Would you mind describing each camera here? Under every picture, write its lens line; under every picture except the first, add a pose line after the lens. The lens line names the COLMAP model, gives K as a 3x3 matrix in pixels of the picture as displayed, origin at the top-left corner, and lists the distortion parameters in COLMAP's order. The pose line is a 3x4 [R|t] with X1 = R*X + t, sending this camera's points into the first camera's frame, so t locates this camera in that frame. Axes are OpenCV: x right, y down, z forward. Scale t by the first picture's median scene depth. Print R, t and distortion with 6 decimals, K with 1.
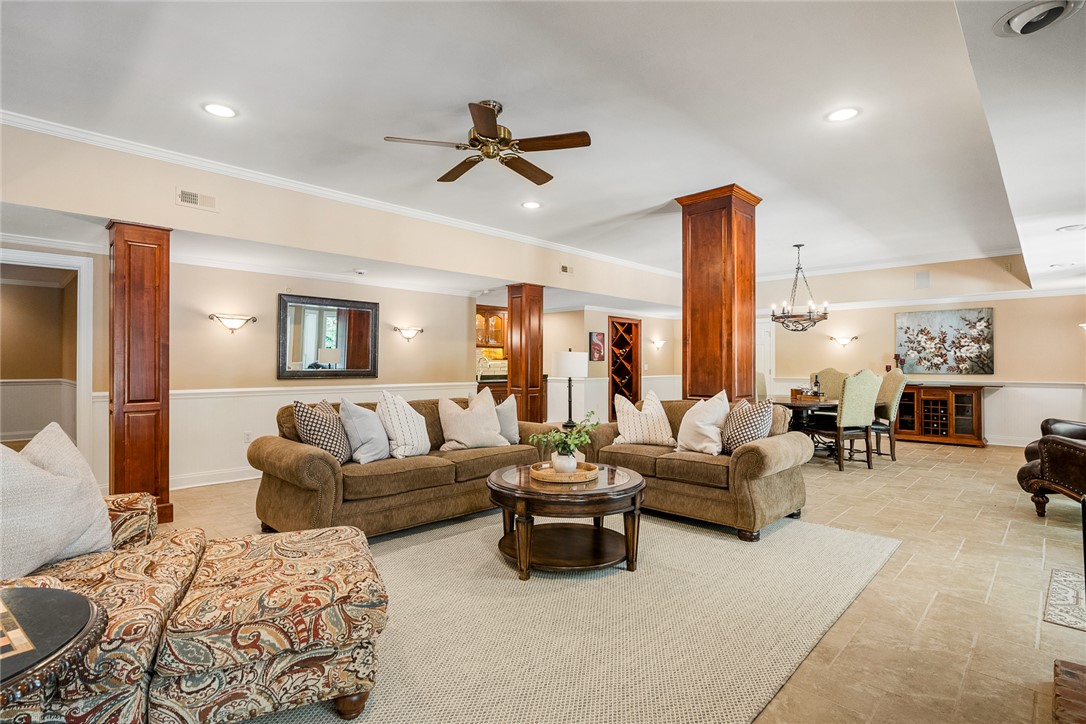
lens RADIAL K [[530.0, 0, 540.6], [0, 530.0, 361.8], [0, 0, 1]] dist [-0.002228, -0.000020]
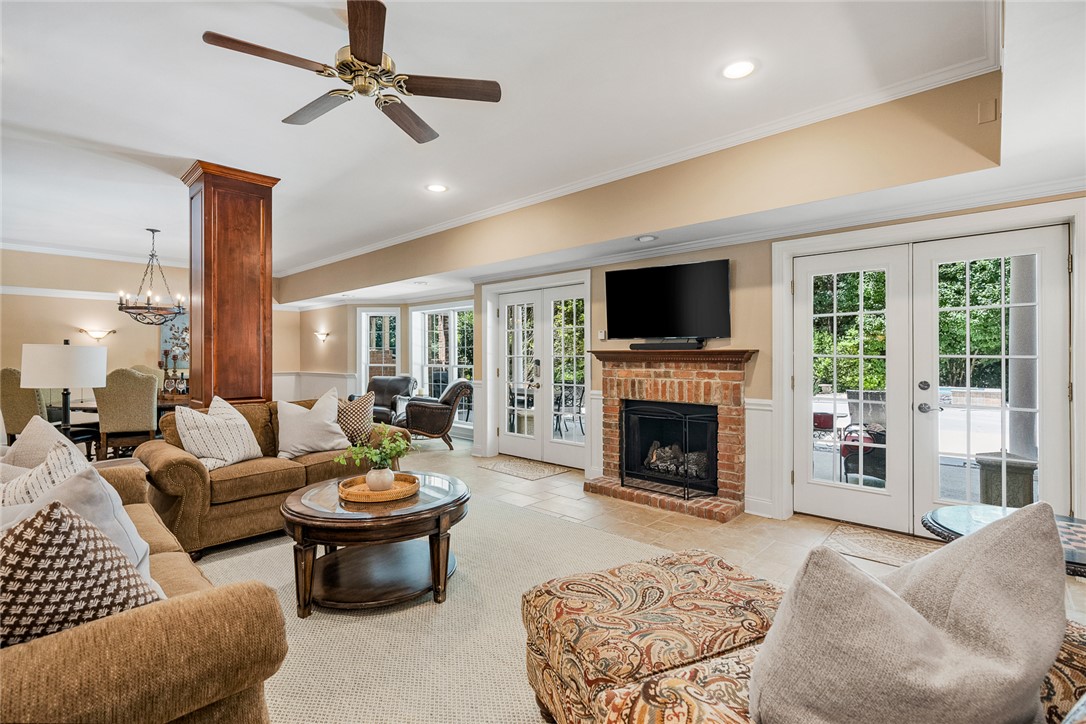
lens RADIAL K [[497.3, 0, 541.1], [0, 497.3, 355.5], [0, 0, 1]] dist [-0.012597, -0.000104]
pose [[-0.018311, -0.003127, 0.999827, -0.543875], [0.001642, 0.999994, 0.003158, -0.010149], [-0.999831, 0.001700, -0.018306, 0.515925]]
